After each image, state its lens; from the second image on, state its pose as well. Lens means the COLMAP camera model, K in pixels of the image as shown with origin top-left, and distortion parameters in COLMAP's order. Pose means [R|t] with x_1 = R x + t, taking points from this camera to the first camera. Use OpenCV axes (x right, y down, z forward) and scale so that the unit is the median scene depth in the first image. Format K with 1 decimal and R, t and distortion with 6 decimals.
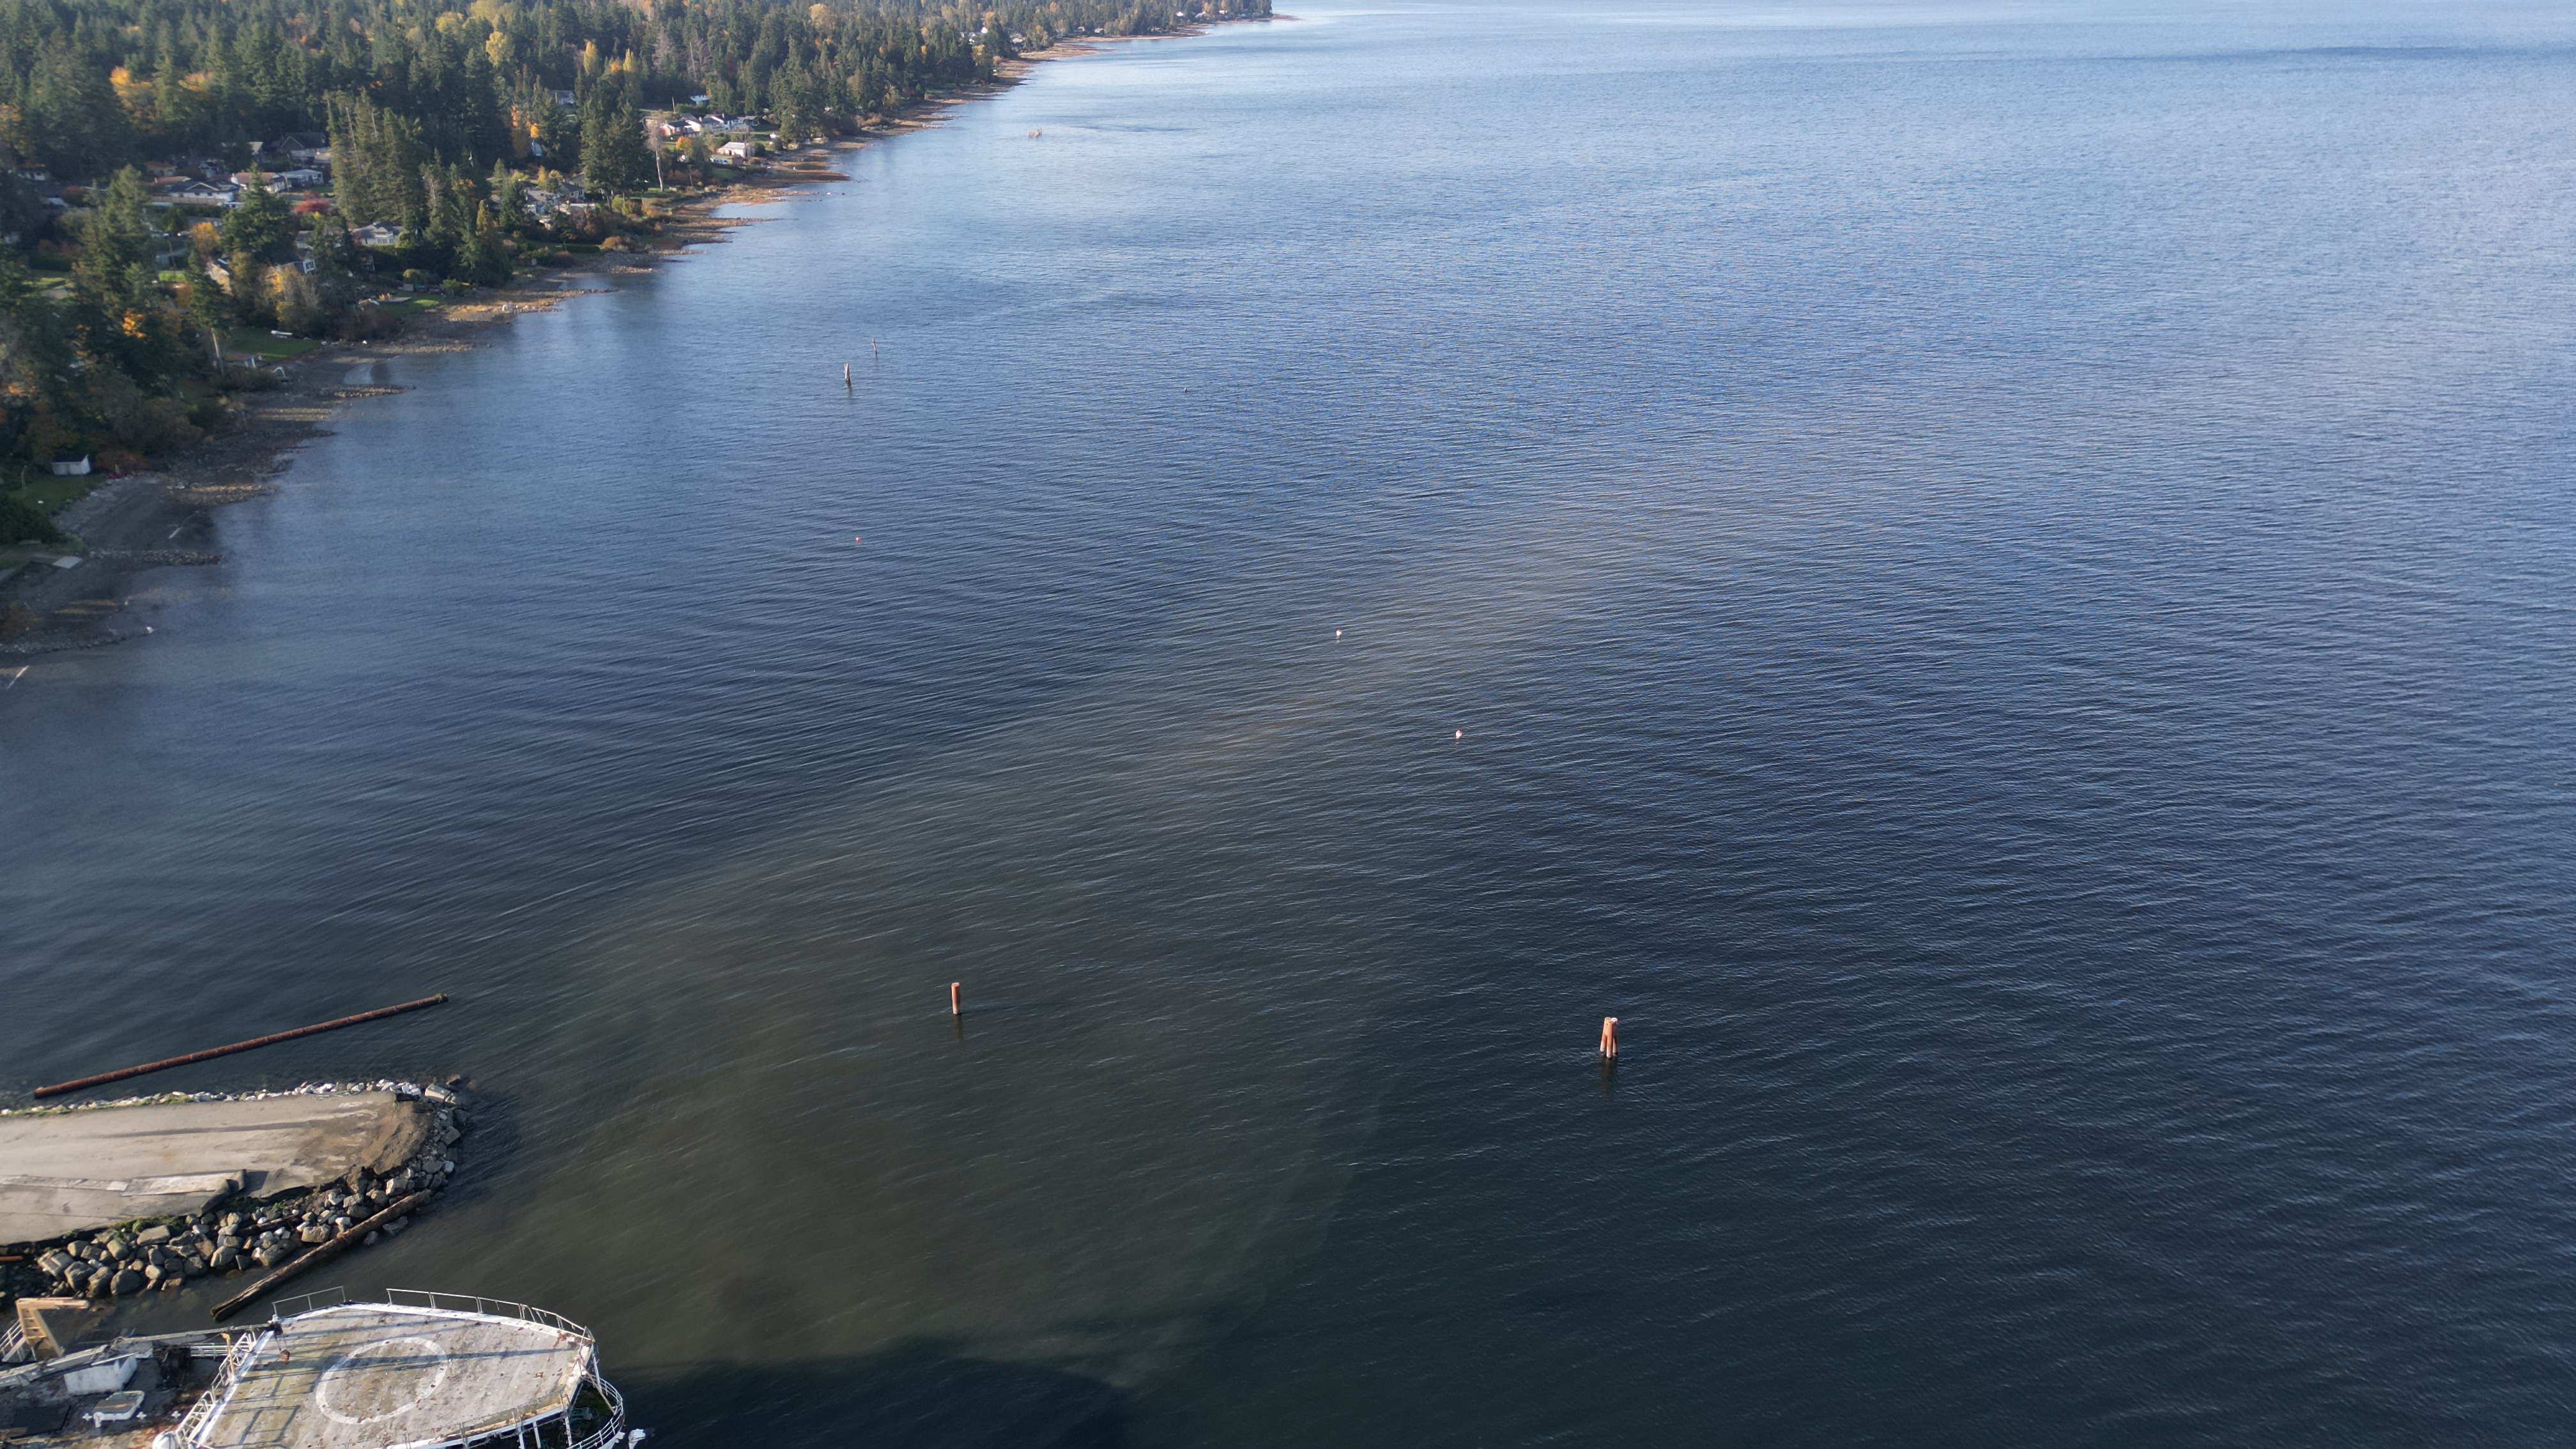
lens RADIAL K [[1749.3, 0, 1288.0], [0, 1749.3, 734.5], [0, 0, 1]] dist [0.057300, -0.057497]
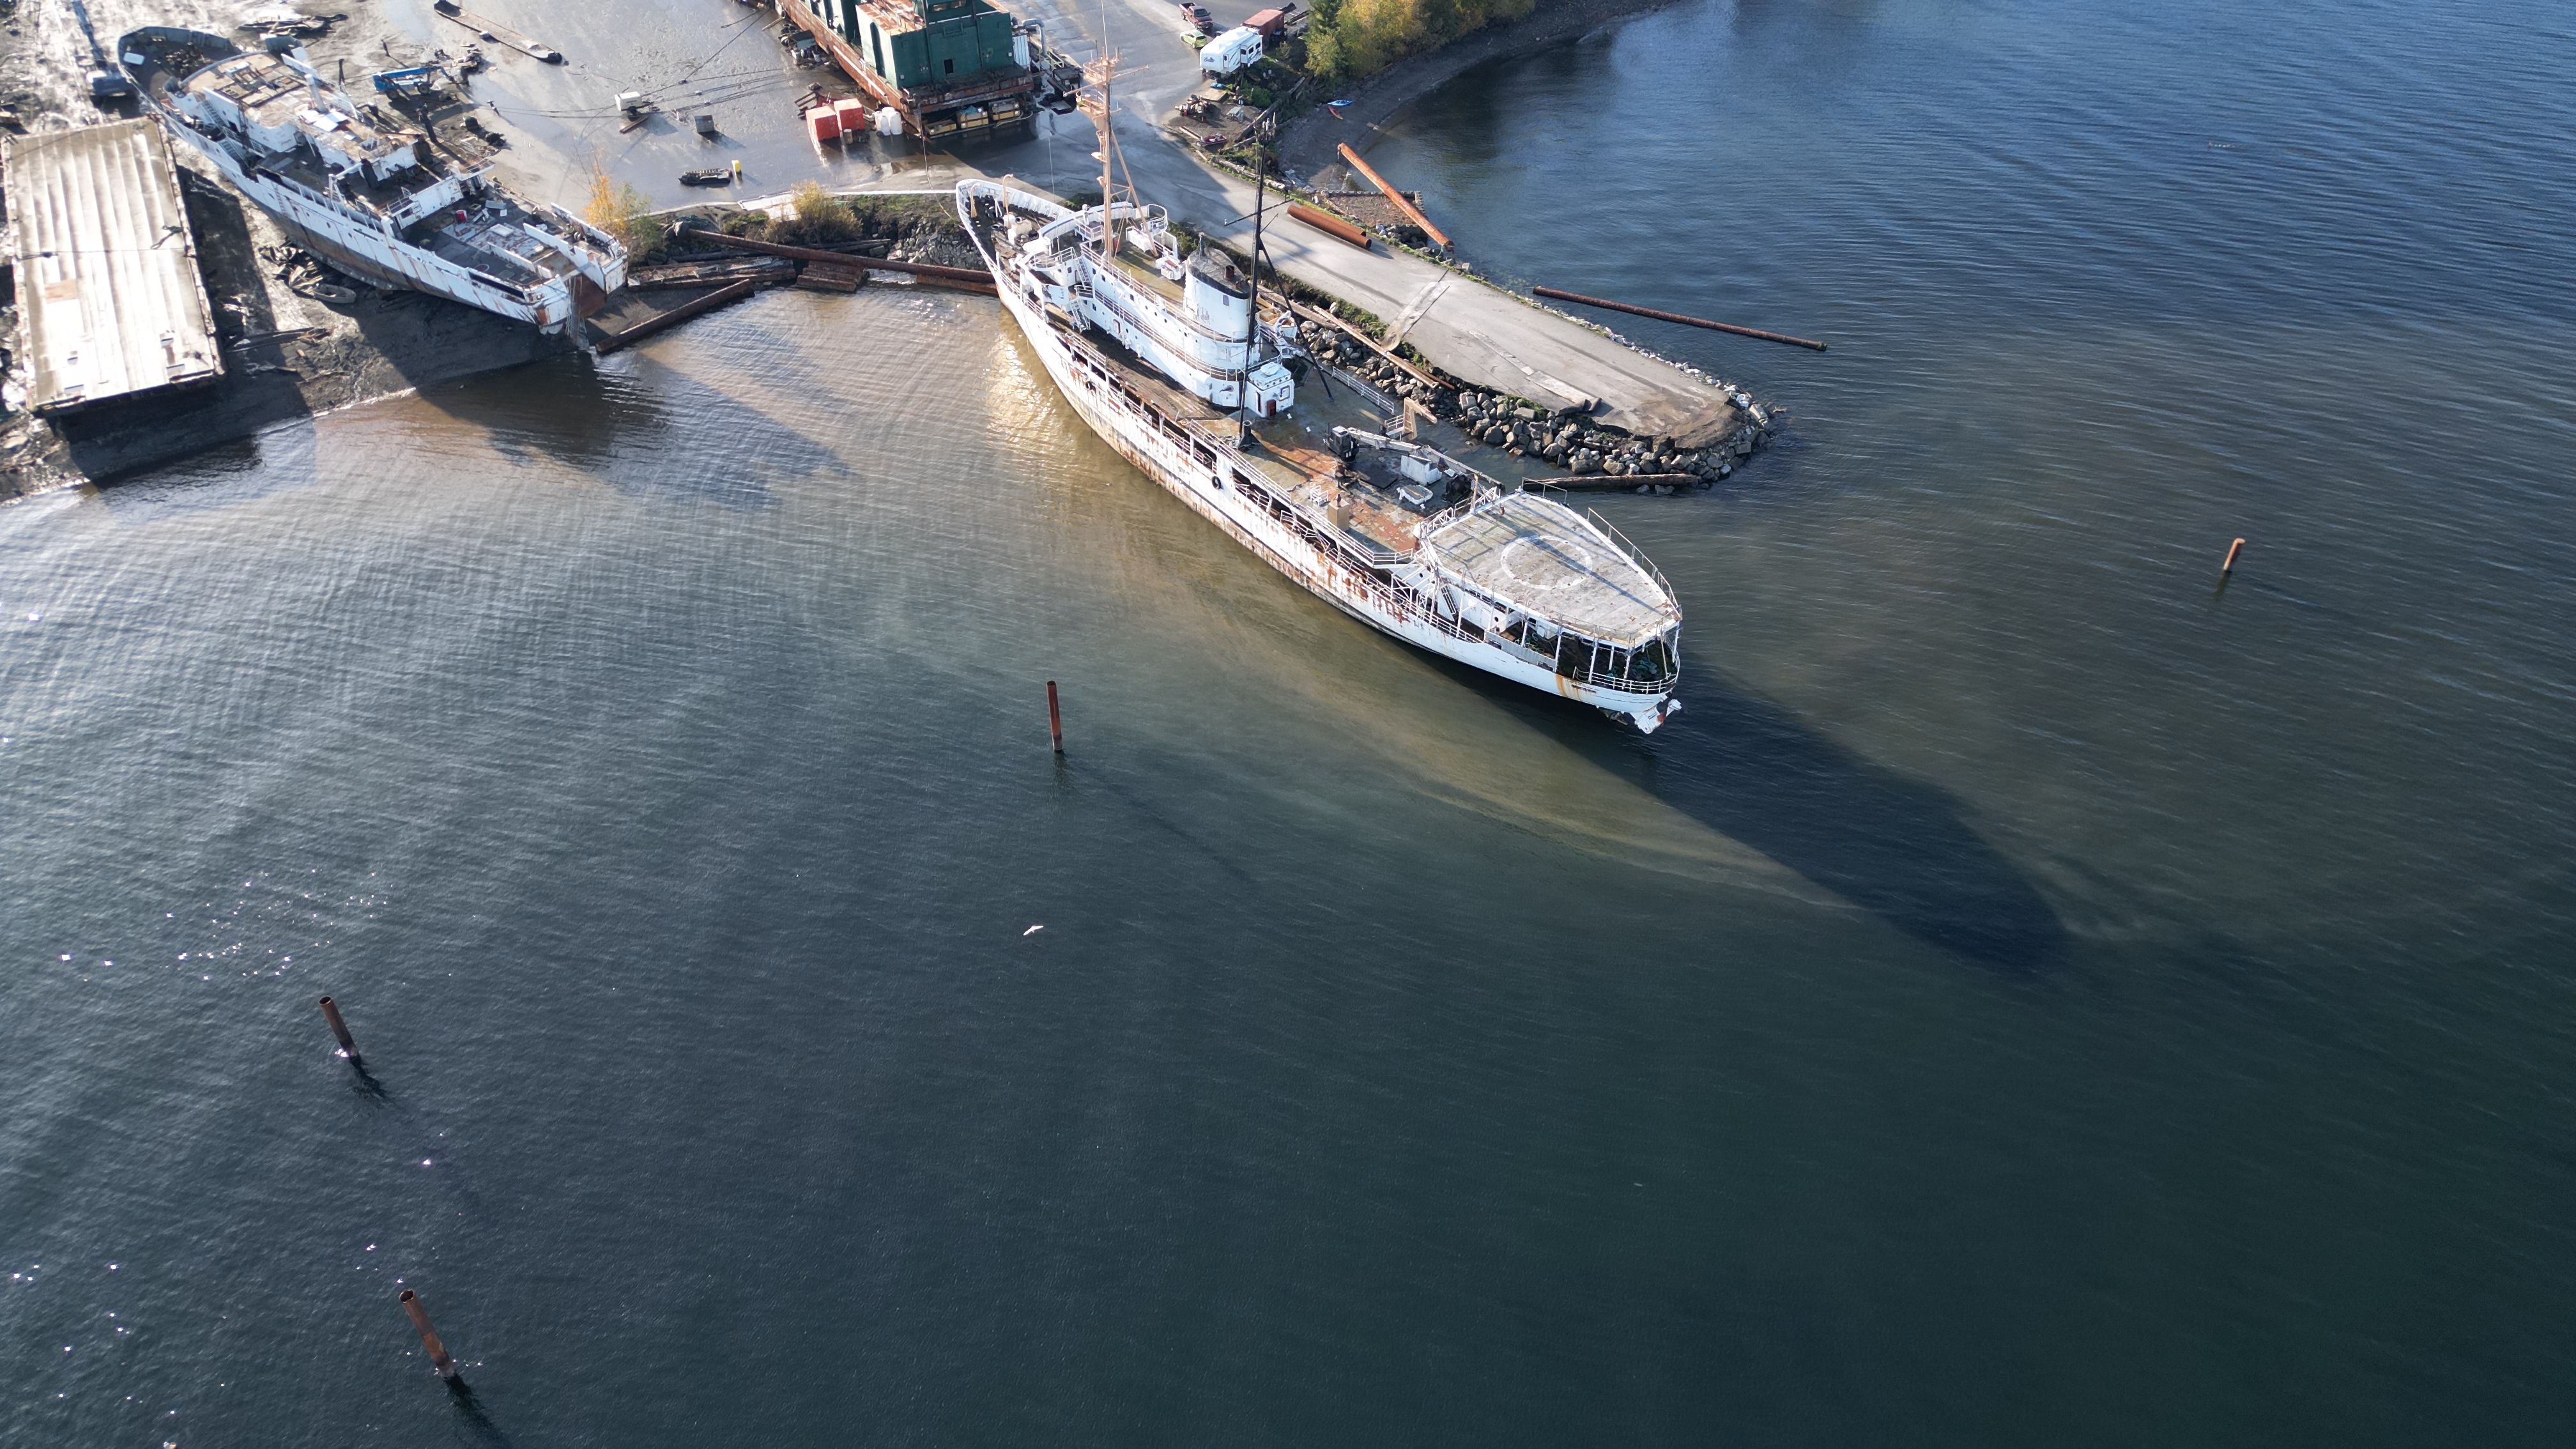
lens RADIAL K [[1749.3, 0, 1294.0], [0, 1749.3, 743.4], [0, 0, 1]] dist [0.057300, -0.057497]
pose [[0.563005, 0.523532, -0.639484, 0.225054], [-0.307346, 0.850904, 0.426028, -0.011334], [0.767179, -0.043313, 0.639969, 0.024647]]
